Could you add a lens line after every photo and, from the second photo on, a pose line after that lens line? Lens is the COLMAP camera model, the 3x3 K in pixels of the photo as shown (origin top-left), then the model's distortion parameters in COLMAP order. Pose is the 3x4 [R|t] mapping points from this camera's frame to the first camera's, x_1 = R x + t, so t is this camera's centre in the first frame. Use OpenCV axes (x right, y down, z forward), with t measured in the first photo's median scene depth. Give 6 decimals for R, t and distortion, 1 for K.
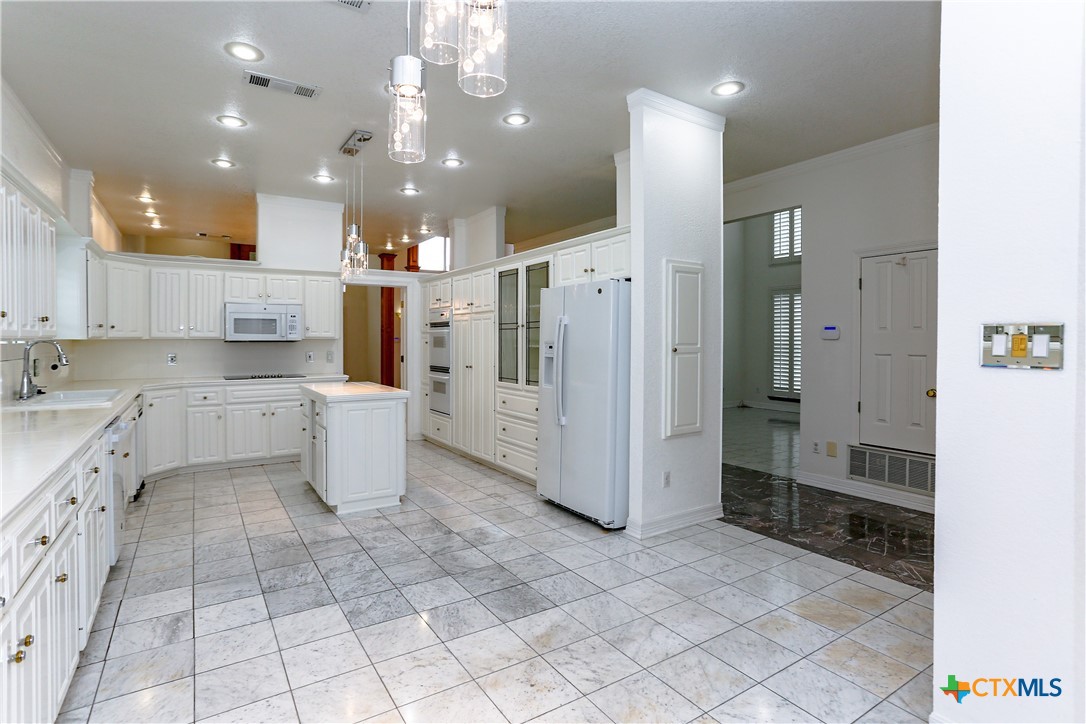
lens RADIAL K [[536.3, 0, 535.6], [0, 536.3, 336.5], [0, 0, 1]] dist [-0.045380, 0.026166]
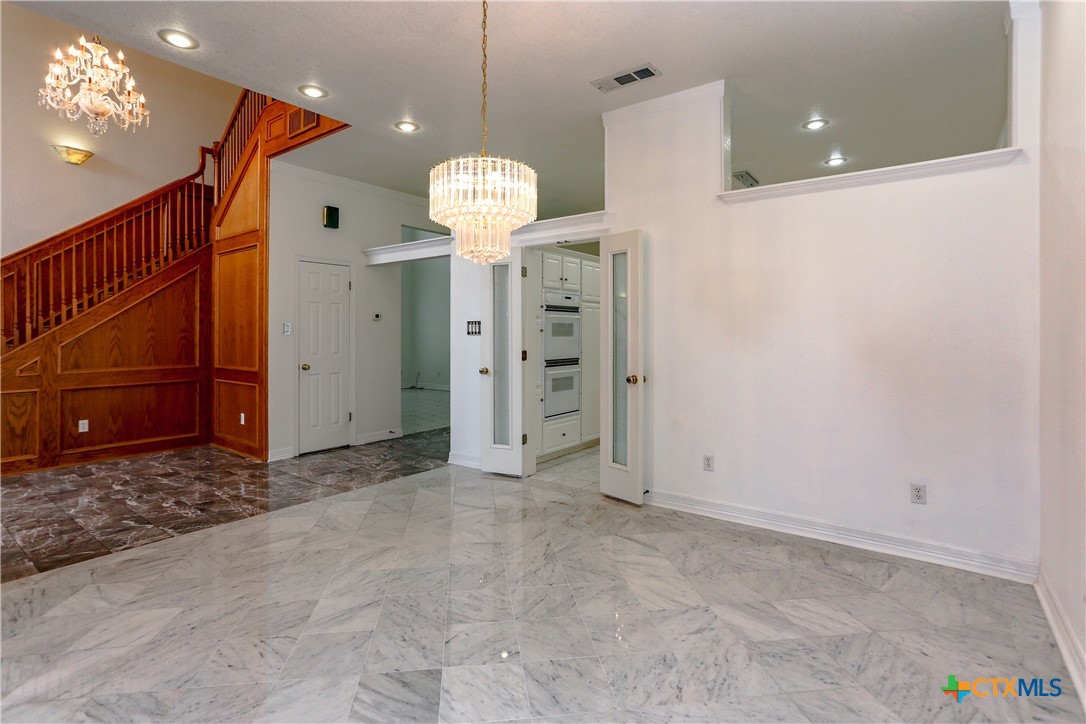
lens RADIAL K [[536.3, 0, 533.8], [0, 536.3, 326.9], [0, 0, 1]] dist [-0.045380, 0.026166]
pose [[-0.337101, 0.009321, 0.941422, -1.581414], [-0.003871, 0.999929, -0.011286, 0.027500], [-0.941461, -0.007449, -0.337041, 2.204895]]
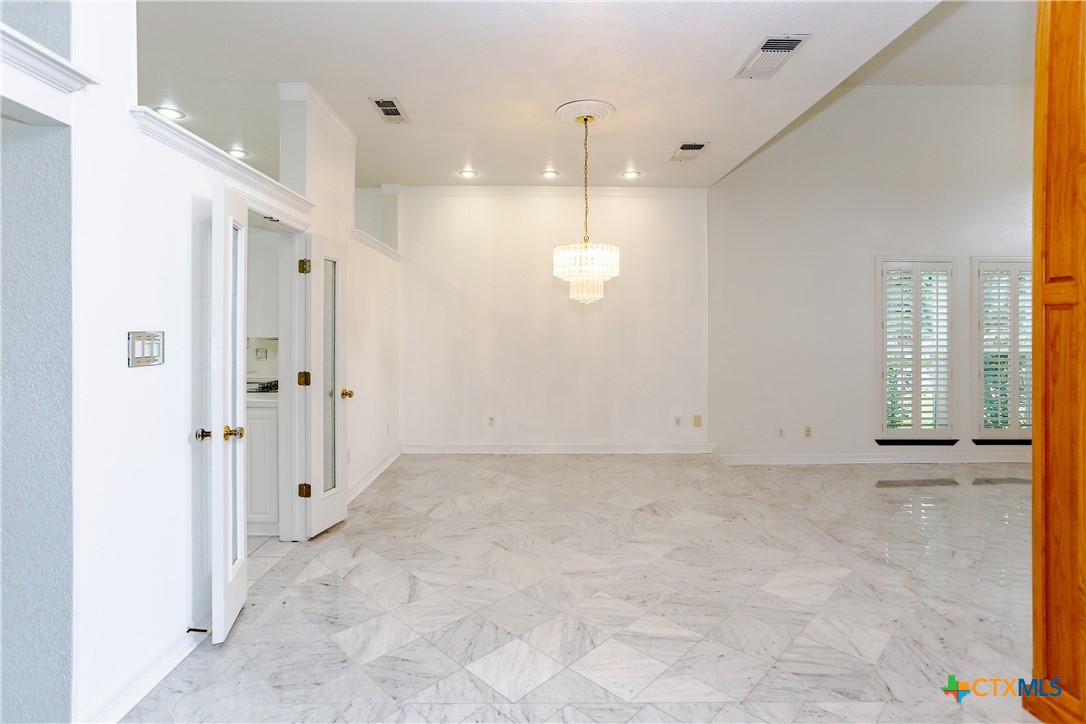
lens RADIAL K [[536.3, 0, 534.9], [0, 536.3, 338.3], [0, 0, 1]] dist [-0.045380, 0.026166]
pose [[-0.532729, 0.010948, -0.846215, -0.090541], [0.002731, 0.999933, 0.011218, 0.001769], [0.846281, 0.003665, -0.532724, 2.503278]]
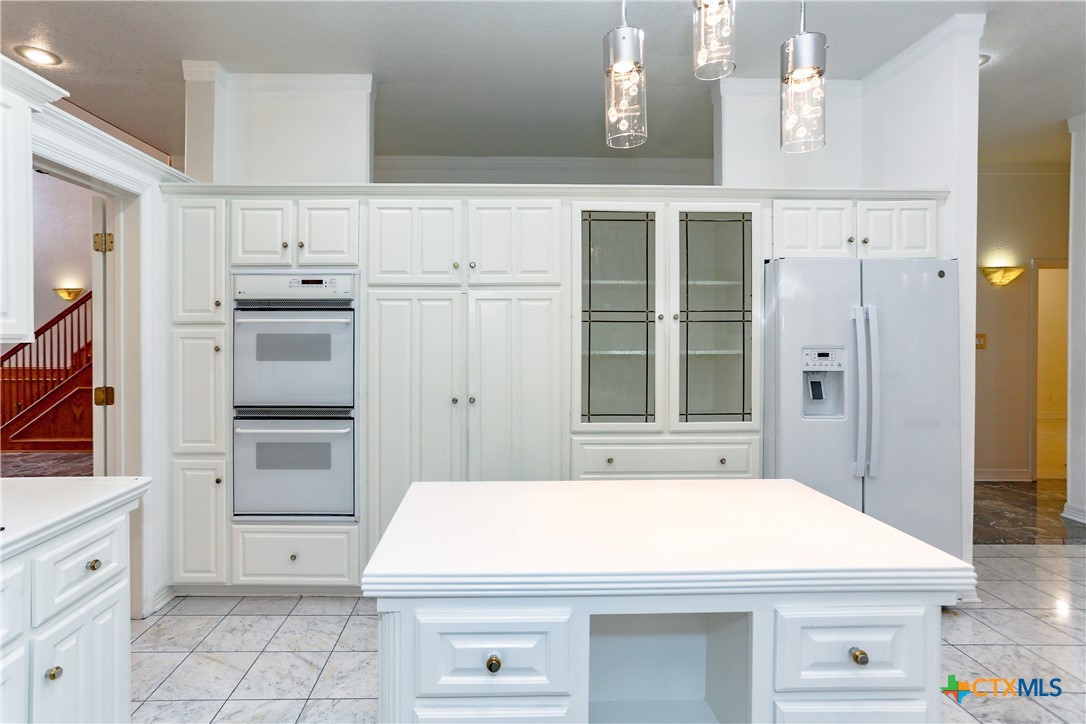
lens RADIAL K [[536.3, 0, 506.0], [0, 536.3, 338.1], [0, 0, 1]] dist [-0.045380, 0.026166]
pose [[0.522693, 0.003260, 0.852514, -0.739087], [-0.010220, 0.999945, 0.002443, 0.002901], [-0.852459, -0.009990, 0.522698, 1.074252]]
